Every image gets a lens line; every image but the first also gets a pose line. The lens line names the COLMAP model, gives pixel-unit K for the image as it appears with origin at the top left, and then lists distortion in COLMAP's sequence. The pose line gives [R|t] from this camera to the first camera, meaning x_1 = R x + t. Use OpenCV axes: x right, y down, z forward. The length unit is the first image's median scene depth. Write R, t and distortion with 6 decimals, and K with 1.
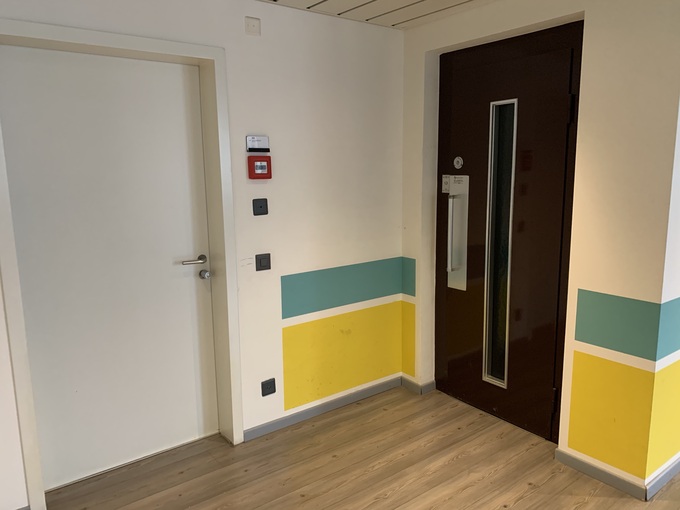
lens RADIAL K [[512.7, 0, 343.3], [0, 512.7, 256.0], [0, 0, 1]] dist [0.056147, -0.068563]
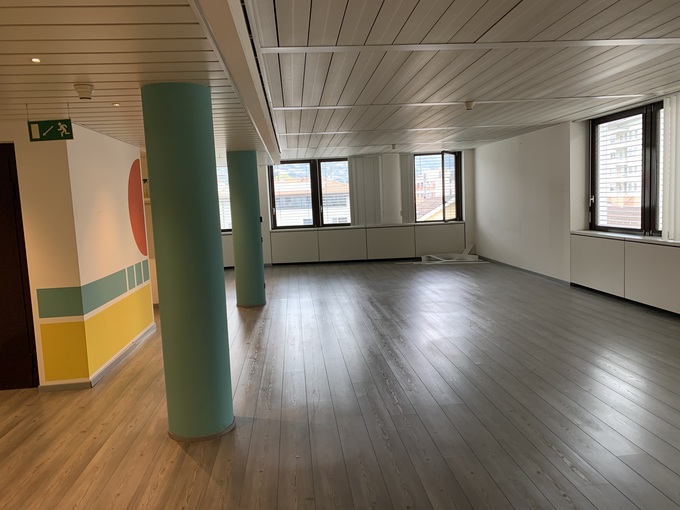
lens RADIAL K [[512.7, 0, 335.0], [0, 512.7, 243.9], [0, 0, 1]] dist [0.056147, -0.068563]
pose [[0.543458, -0.090257, 0.834570, -0.370902], [0.188599, 0.981914, -0.016620, 0.107825], [-0.817976, 0.166432, 0.550651, -0.682960]]
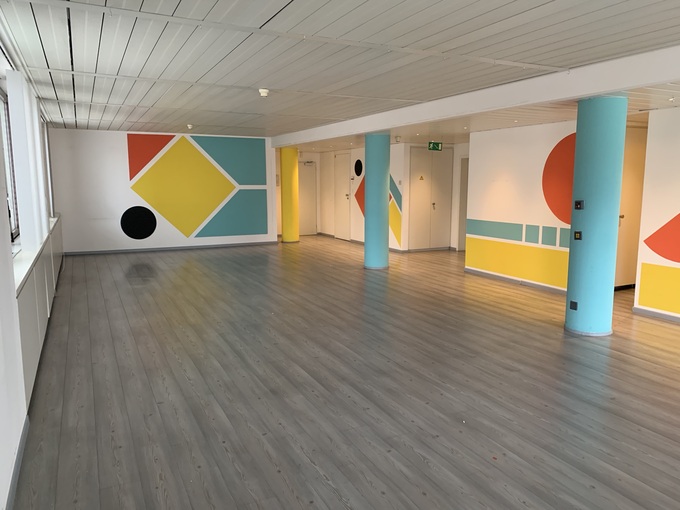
lens RADIAL K [[512.7, 0, 355.5], [0, 512.7, 251.0], [0, 0, 1]] dist [0.056147, -0.068563]
pose [[-0.167977, 0.142035, -0.975505, 3.258564], [-0.171089, 0.970348, 0.170745, -0.135275], [0.970831, 0.195579, -0.138696, 0.529347]]
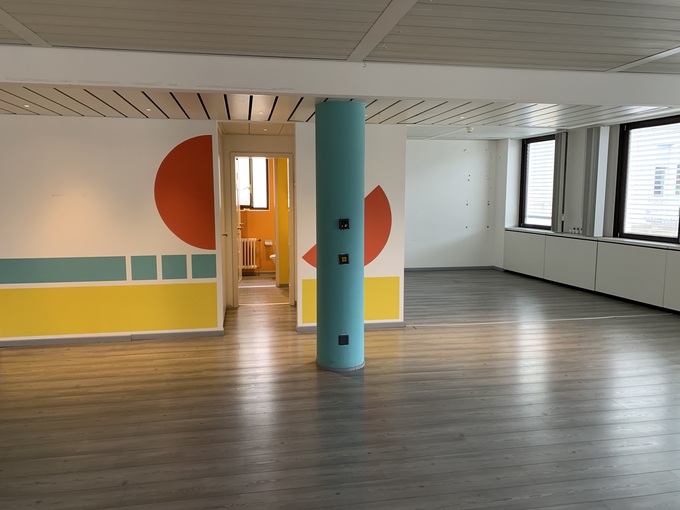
lens RADIAL K [[512.7, 0, 343.9], [0, 512.7, 256.5], [0, 0, 1]] dist [0.056147, -0.068563]
pose [[0.893287, 0.066490, -0.444542, 2.148898], [-0.086096, 0.995997, -0.024035, 0.002610], [0.441164, 0.059743, 0.895436, -0.280251]]
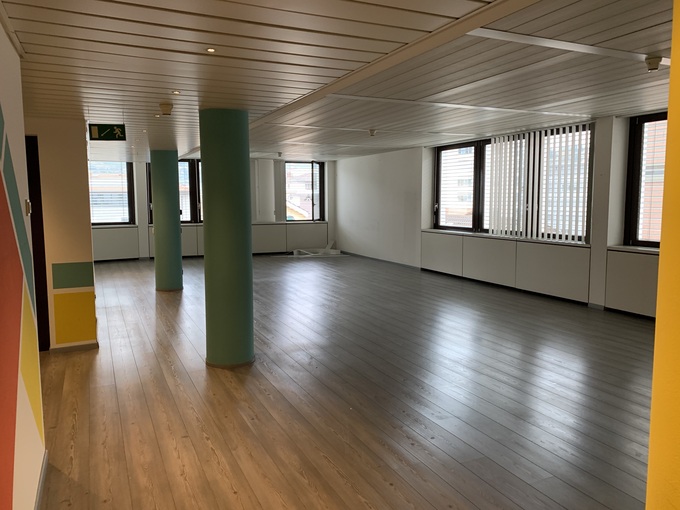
lens RADIAL K [[512.7, 0, 326.6], [0, 512.7, 240.5], [0, 0, 1]] dist [0.056147, -0.068563]
pose [[0.235898, -0.074356, 0.968929, -1.022777], [0.173172, 0.984326, 0.033377, 0.074927], [-0.956224, 0.159918, 0.245077, -0.455748]]
